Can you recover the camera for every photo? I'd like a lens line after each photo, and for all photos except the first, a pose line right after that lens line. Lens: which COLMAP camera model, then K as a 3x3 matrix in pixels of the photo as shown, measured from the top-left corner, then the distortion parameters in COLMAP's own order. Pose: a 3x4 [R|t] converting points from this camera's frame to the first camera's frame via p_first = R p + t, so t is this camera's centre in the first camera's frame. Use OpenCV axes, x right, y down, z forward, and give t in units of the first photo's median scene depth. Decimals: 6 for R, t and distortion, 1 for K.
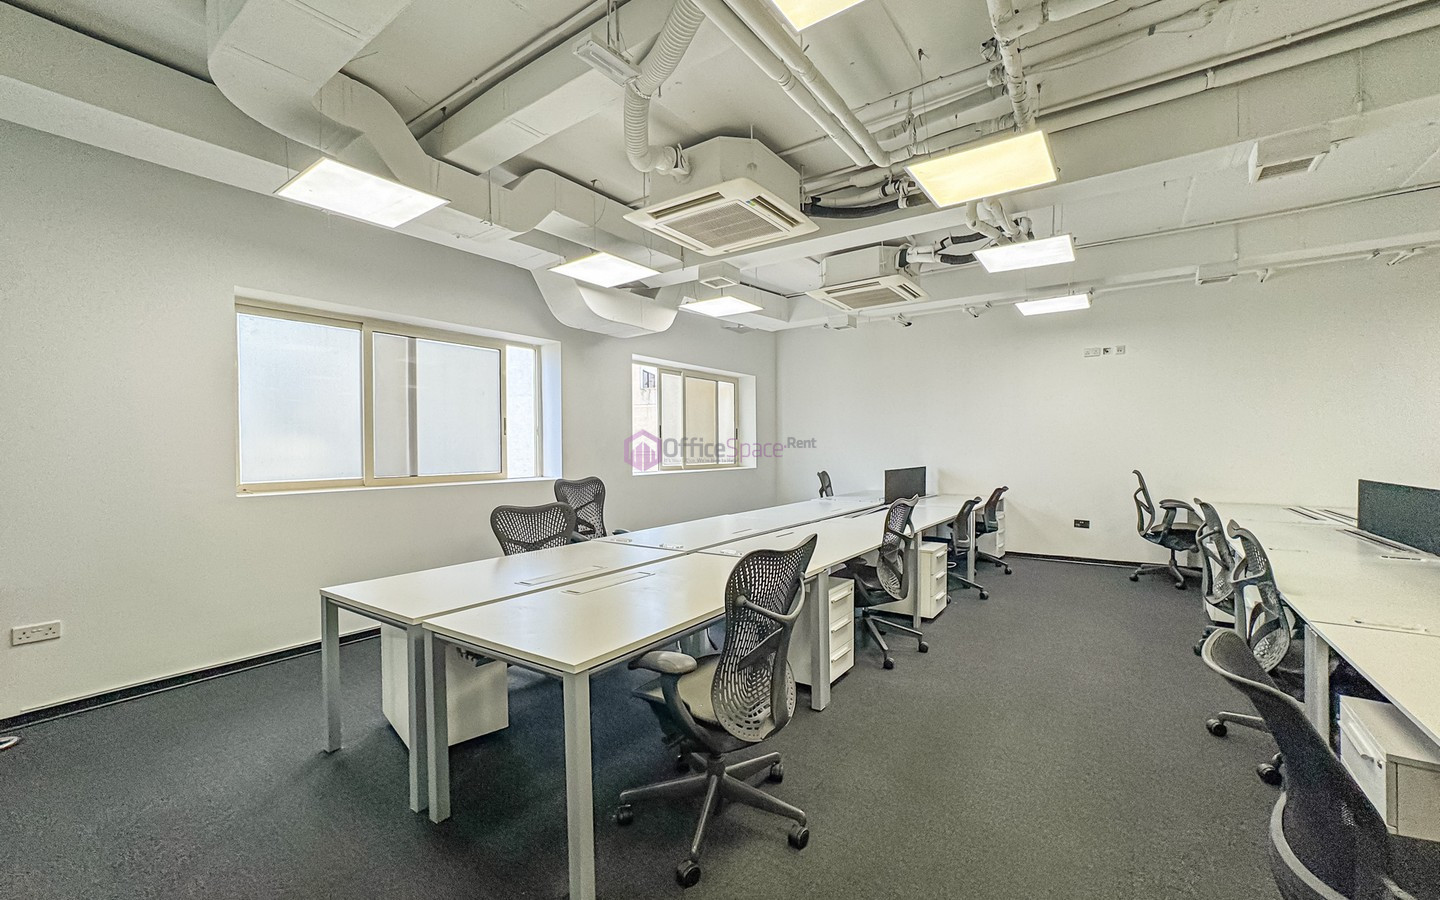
lens RADIAL K [[583.6, 0, 722.4], [0, 583.6, 446.1], [0, 0, 1]] dist [-0.022409, 0.008882]
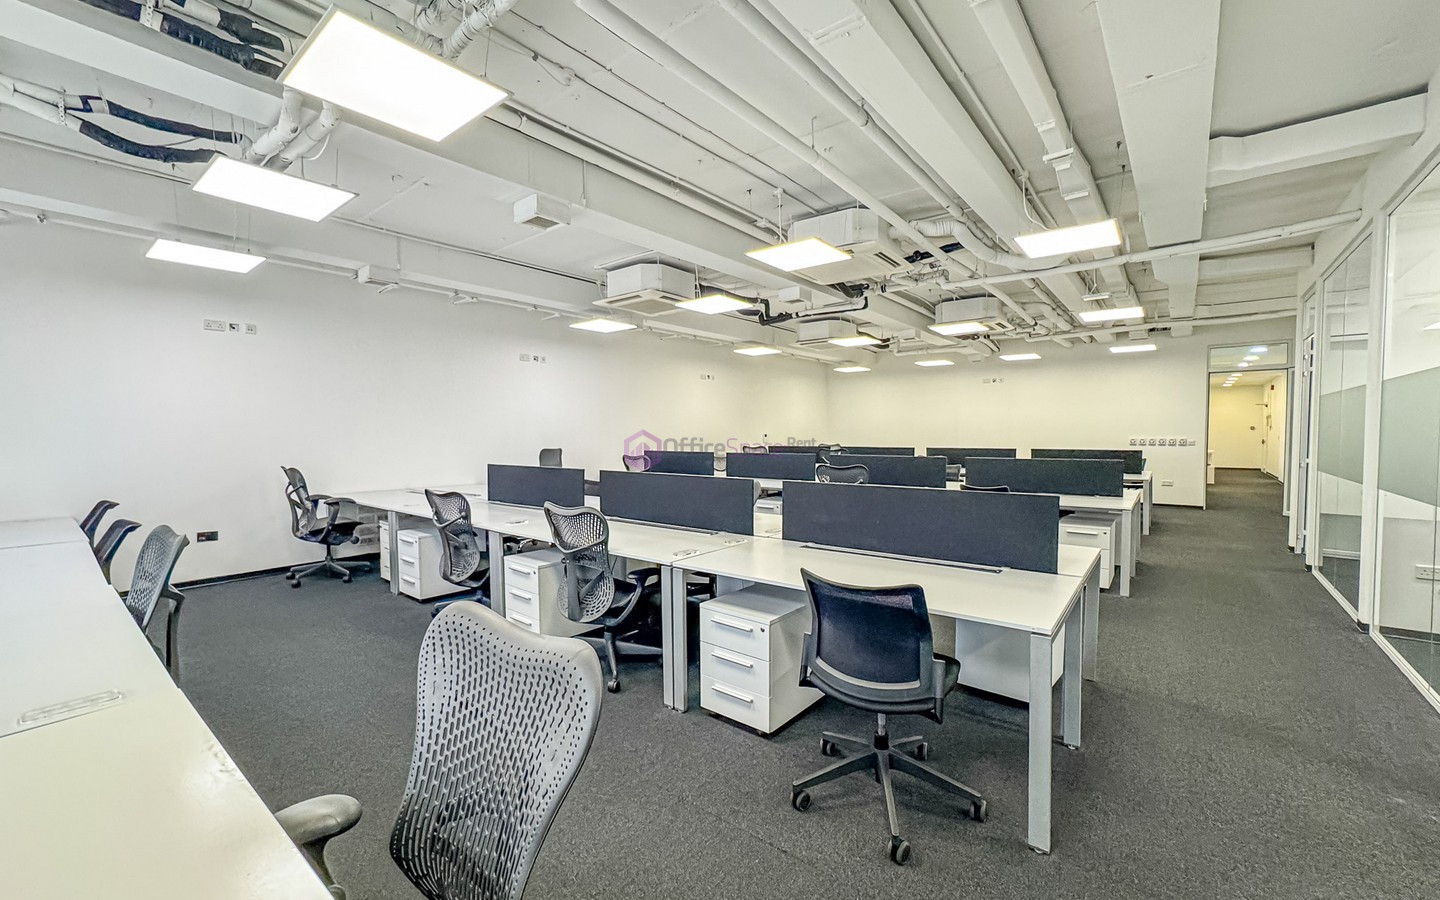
lens RADIAL K [[583.6, 0, 717.4], [0, 583.6, 449.1], [0, 0, 1]] dist [-0.022409, 0.008882]
pose [[0.058418, -0.023512, 0.998015, -0.167066], [0.003631, 0.999721, 0.023340, -0.005038], [-0.998286, 0.002261, 0.058487, 0.299534]]
